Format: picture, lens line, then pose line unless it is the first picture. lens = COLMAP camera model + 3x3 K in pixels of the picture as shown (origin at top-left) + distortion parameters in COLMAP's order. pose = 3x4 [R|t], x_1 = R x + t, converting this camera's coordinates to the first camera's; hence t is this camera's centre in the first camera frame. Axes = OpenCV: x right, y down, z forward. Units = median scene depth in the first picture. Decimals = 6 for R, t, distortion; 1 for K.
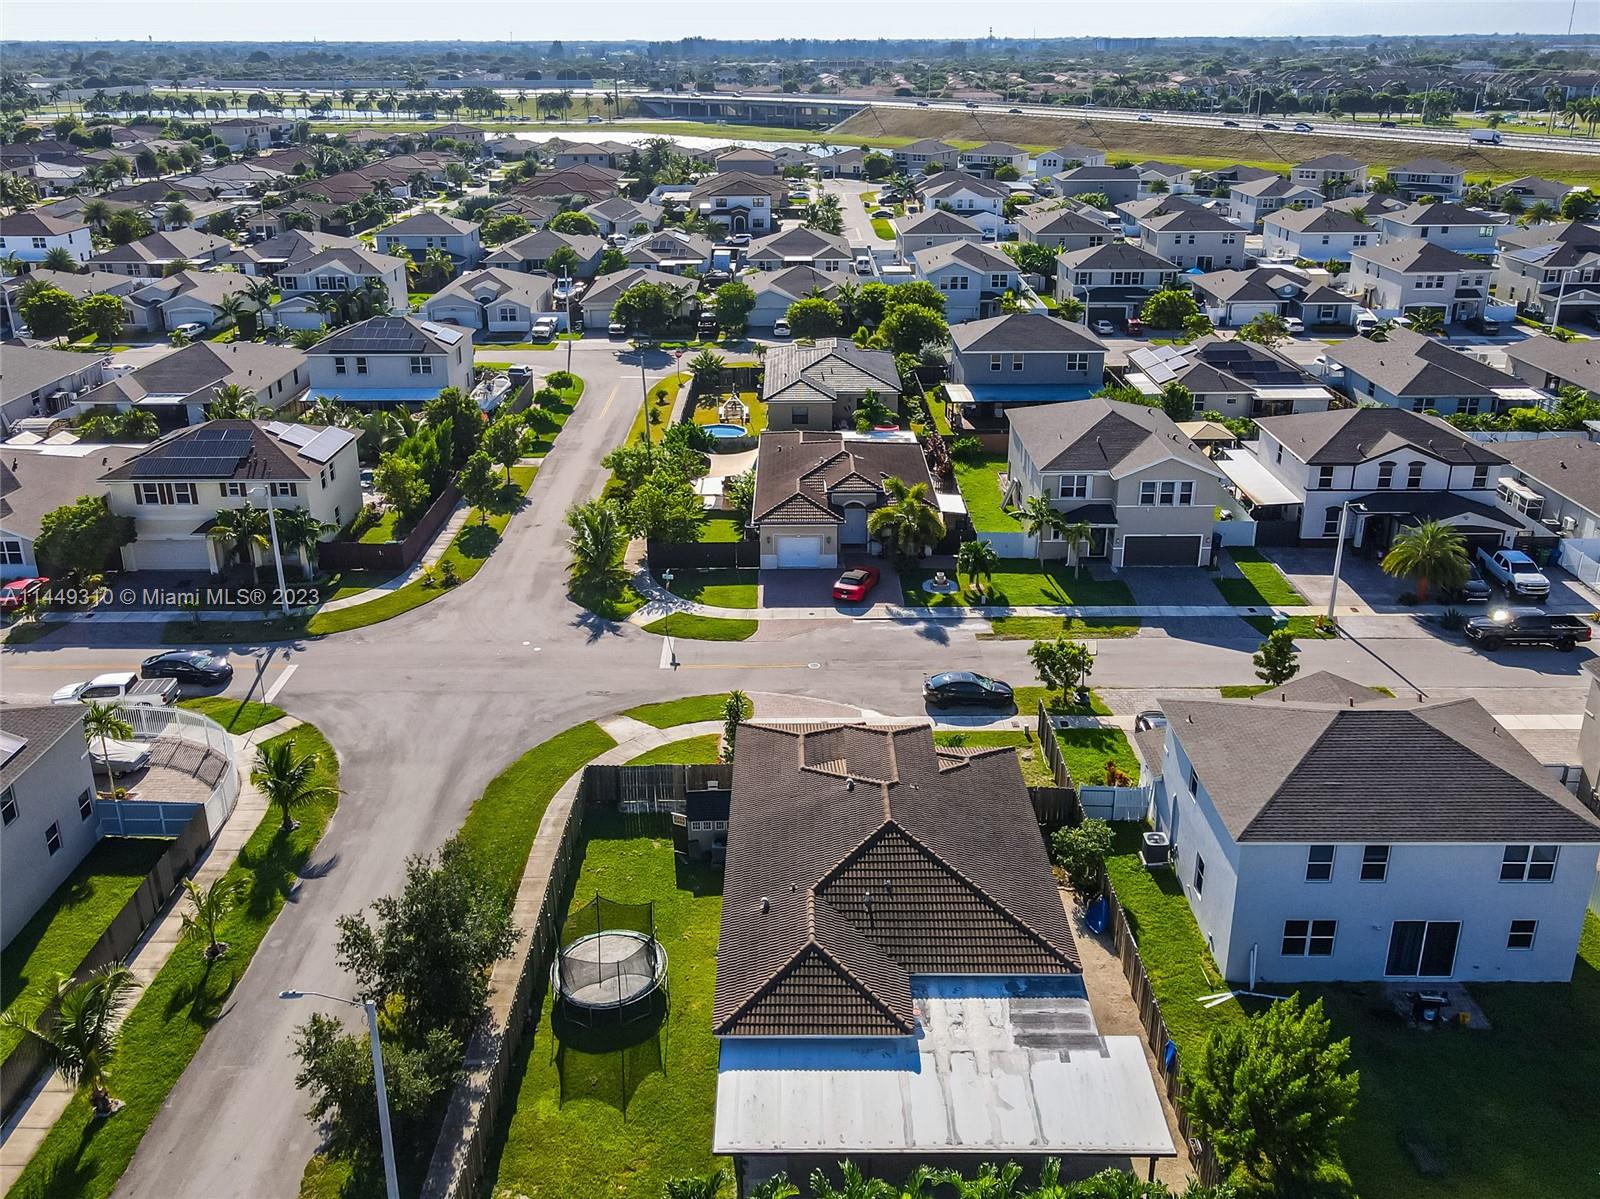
lens RADIAL K [[1316.8, 0, 770.9], [0, 1316.8, 581.8], [0, 0, 1]] dist [0.004618, 0.003598]
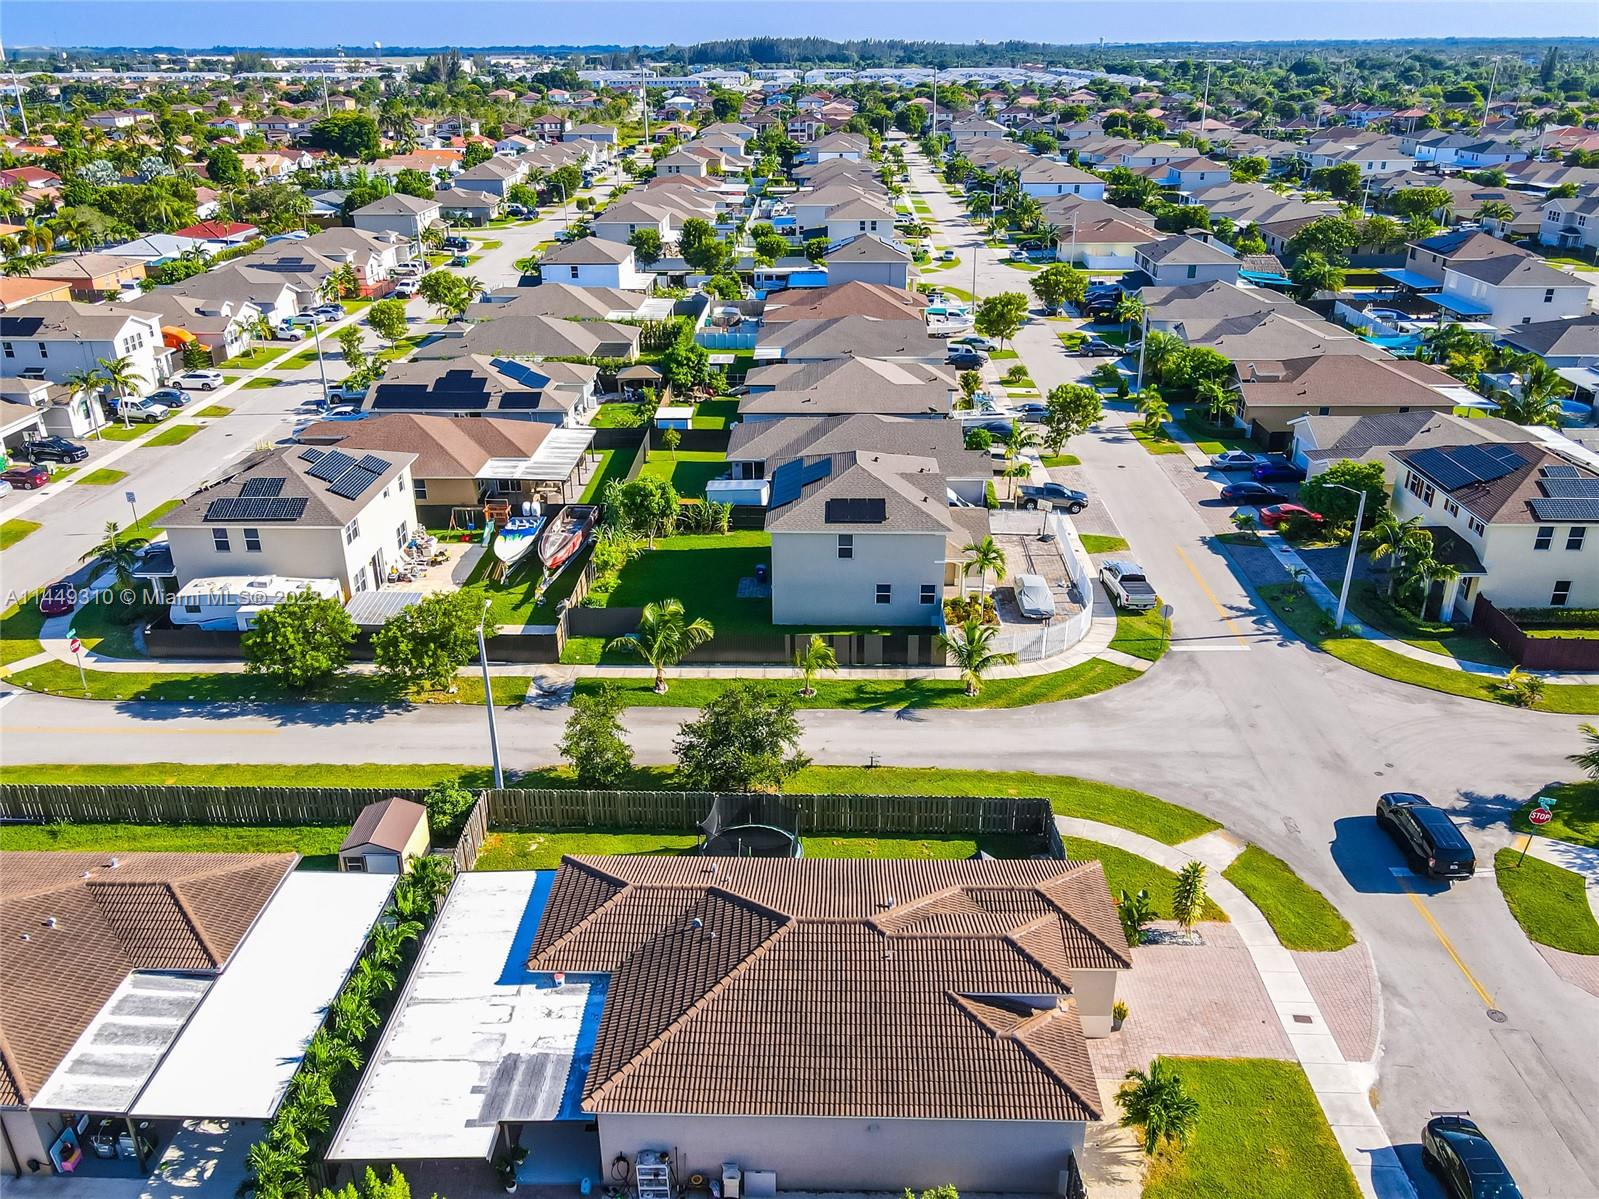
lens RADIAL K [[1195.9, 0, 799.5], [0, 1195.9, 599.5], [0, 0, 1]] dist [0.002247, 0.001249]
pose [[-0.010587, 0.420802, -0.907091, 0.746618], [-0.373051, 0.839986, 0.394026, -0.325518], [0.927750, 0.342563, 0.148087, 0.830367]]
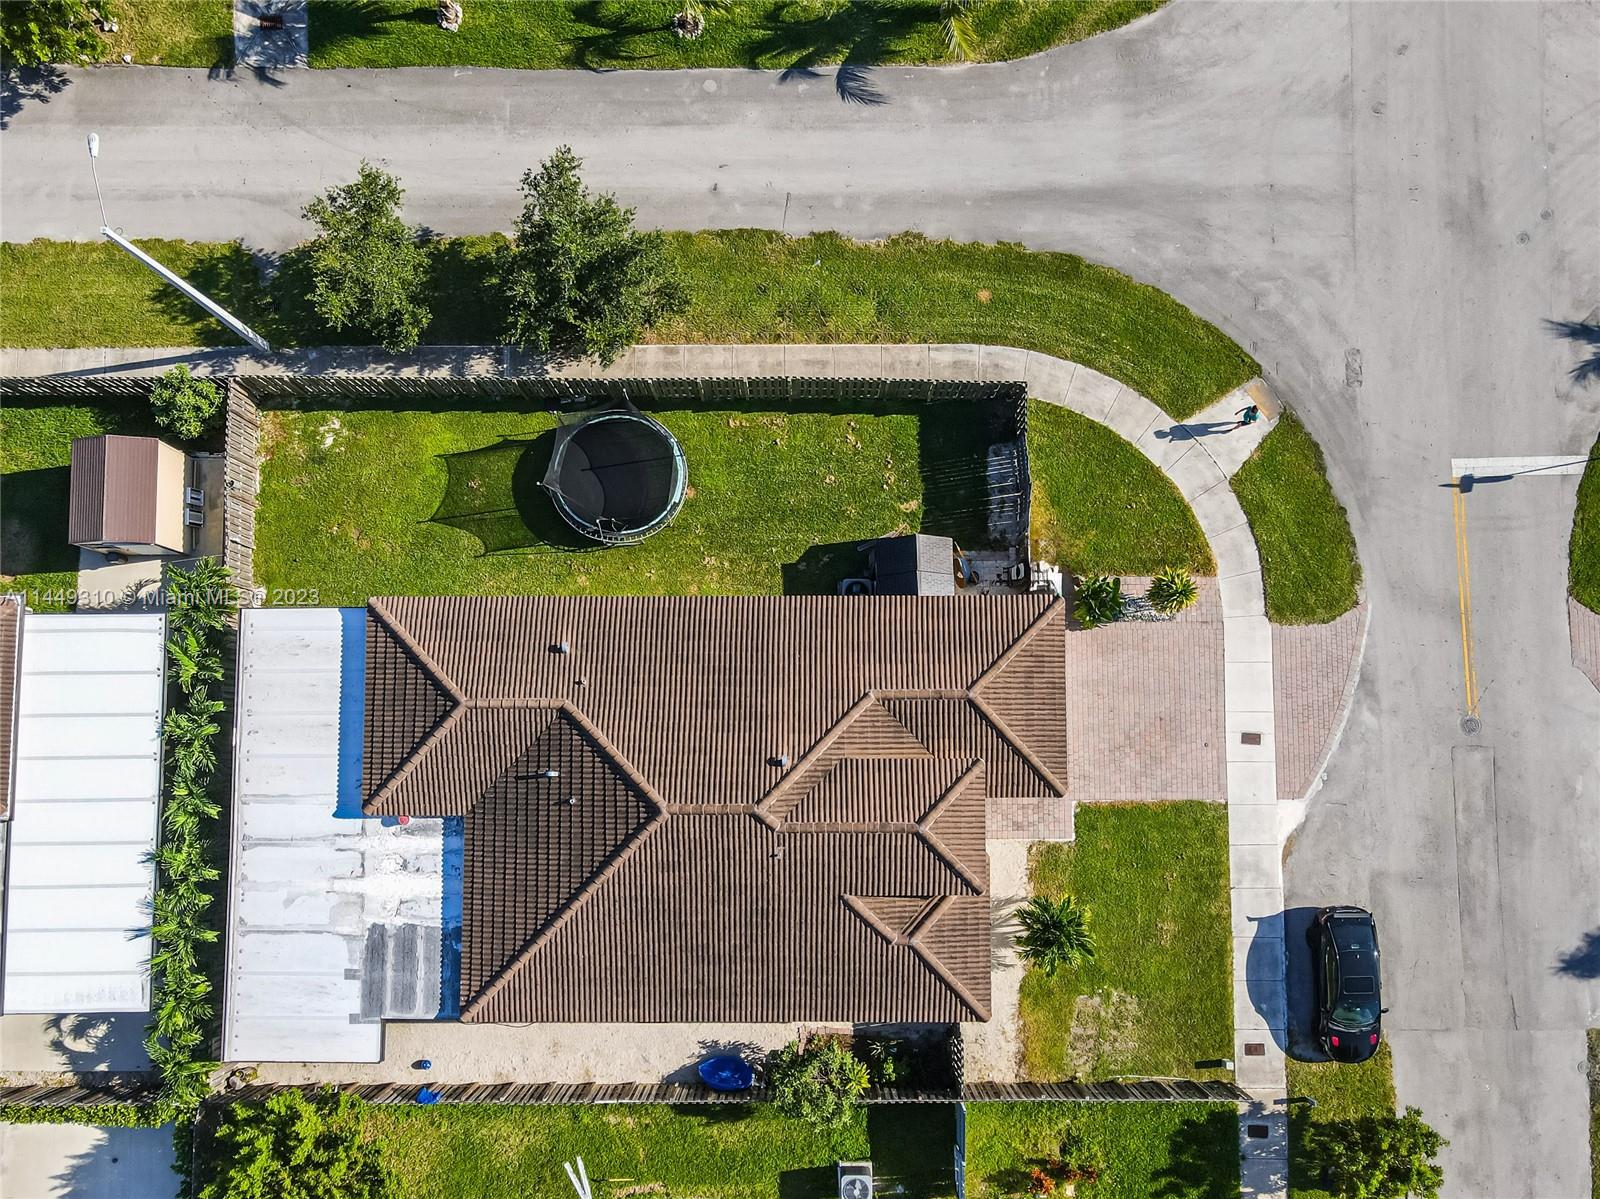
lens RADIAL K [[1169.9, 0, 797.7], [0, 1169.9, 655.6], [0, 0, 1]] dist [0.009116, 0.000667]
pose [[0.016972, 0.997651, -0.066359, 0.049585], [-0.373205, 0.067893, 0.925261, -0.467896], [0.927594, 0.009062, 0.373481, 0.843646]]
